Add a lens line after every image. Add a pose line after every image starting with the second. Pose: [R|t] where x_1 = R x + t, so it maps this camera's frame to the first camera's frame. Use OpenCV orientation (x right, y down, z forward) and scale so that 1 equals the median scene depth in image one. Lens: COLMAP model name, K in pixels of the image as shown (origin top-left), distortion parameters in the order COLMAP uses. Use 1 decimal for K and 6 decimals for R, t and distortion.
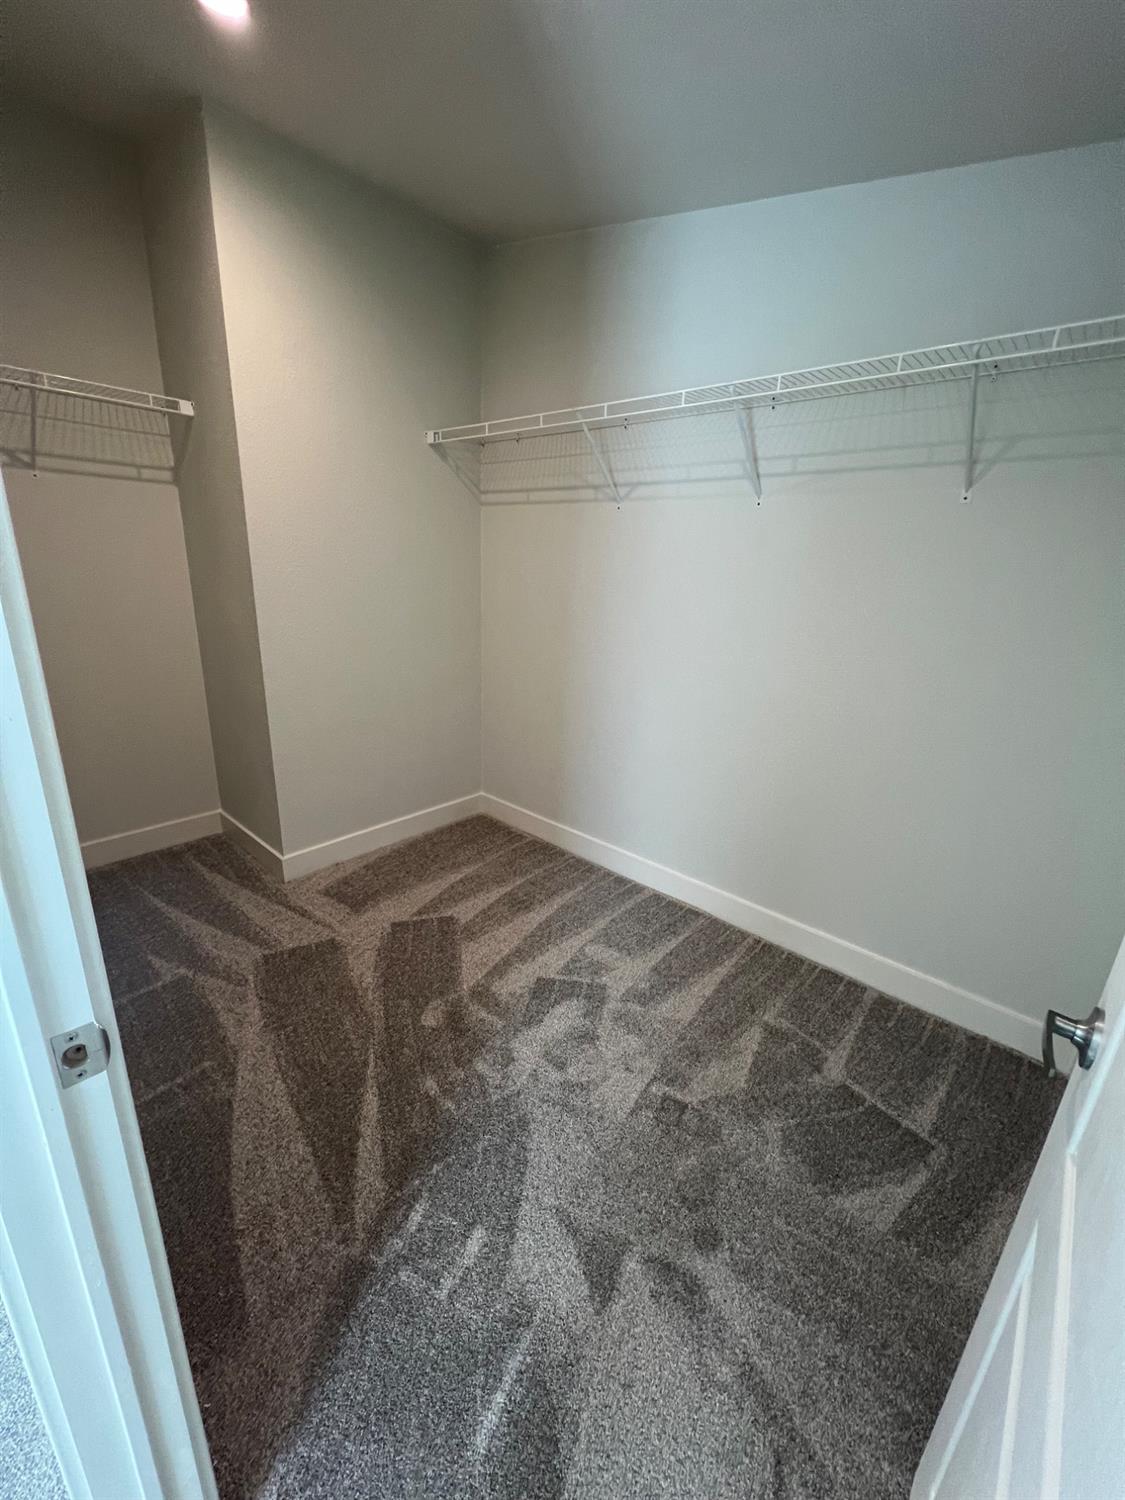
lens RADIAL K [[597.4, 0, 559.3], [0, 597.4, 751.5], [0, 0, 1]] dist [0.000485, -0.000228]
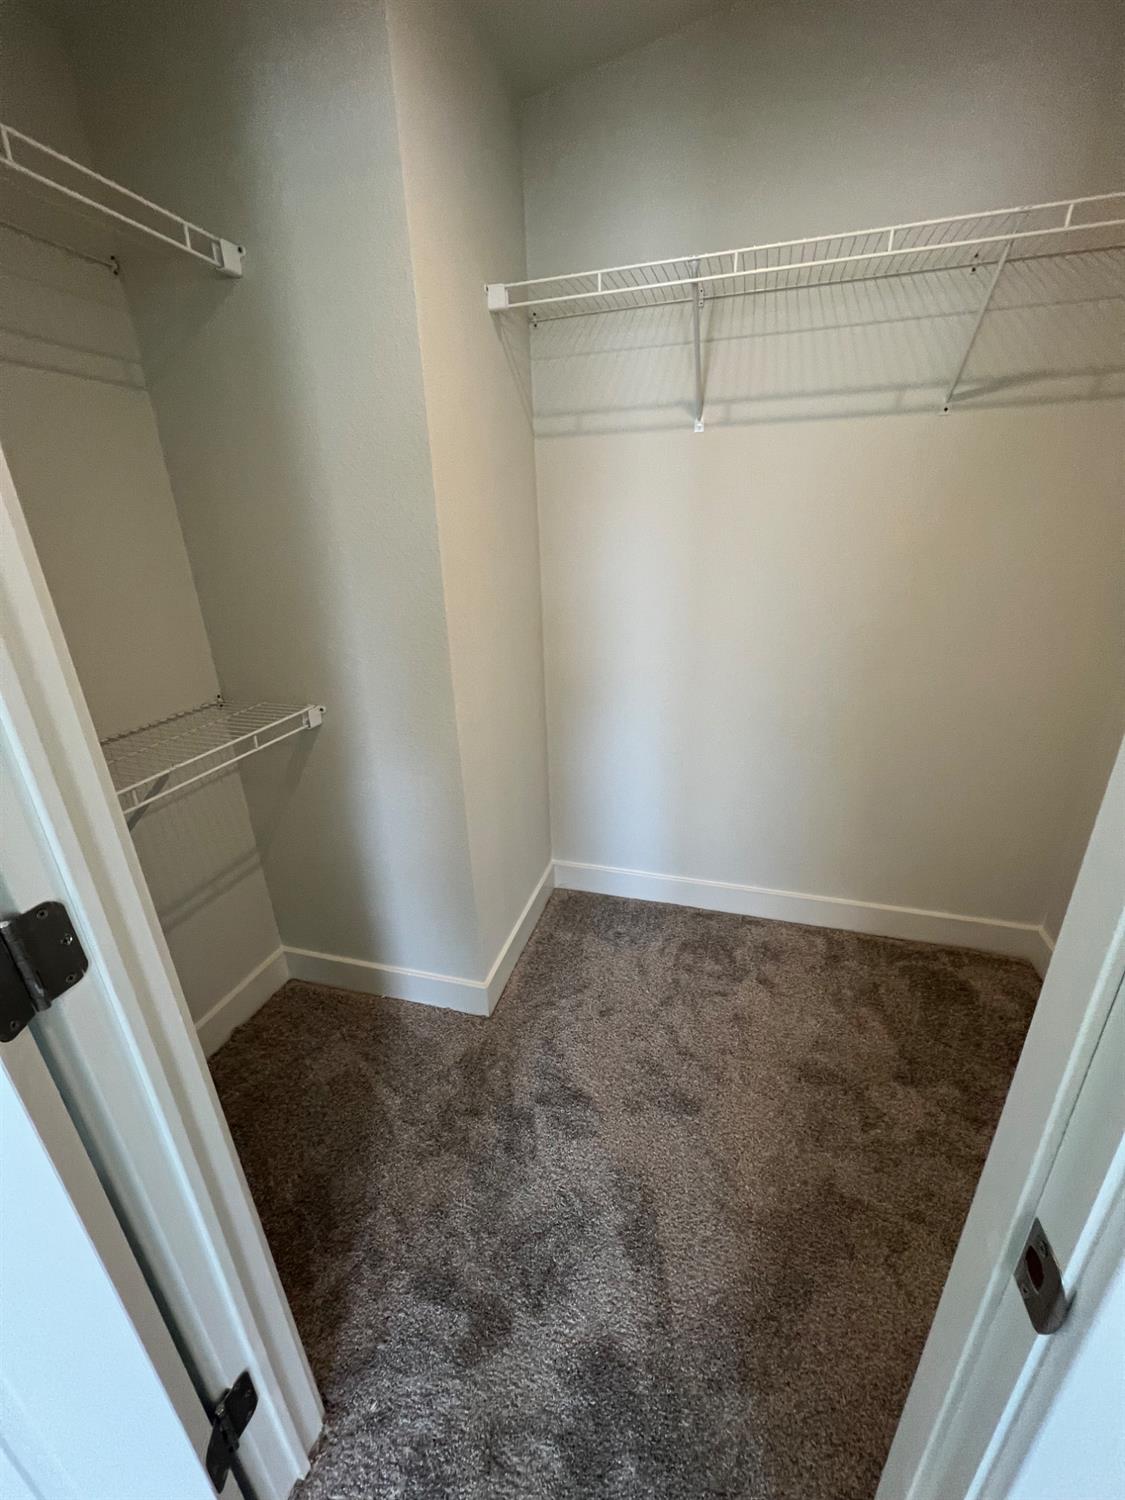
lens RADIAL K [[609.2, 0, 562.5], [0, 609.2, 750.0], [0, 0, 1]] dist [-0.001788, -0.000646]
pose [[0.895839, -0.240089, 0.373939, -0.381132], [0.208577, 0.970210, 0.123243, -0.183239], [-0.392389, -0.032411, 0.919228, 0.435225]]
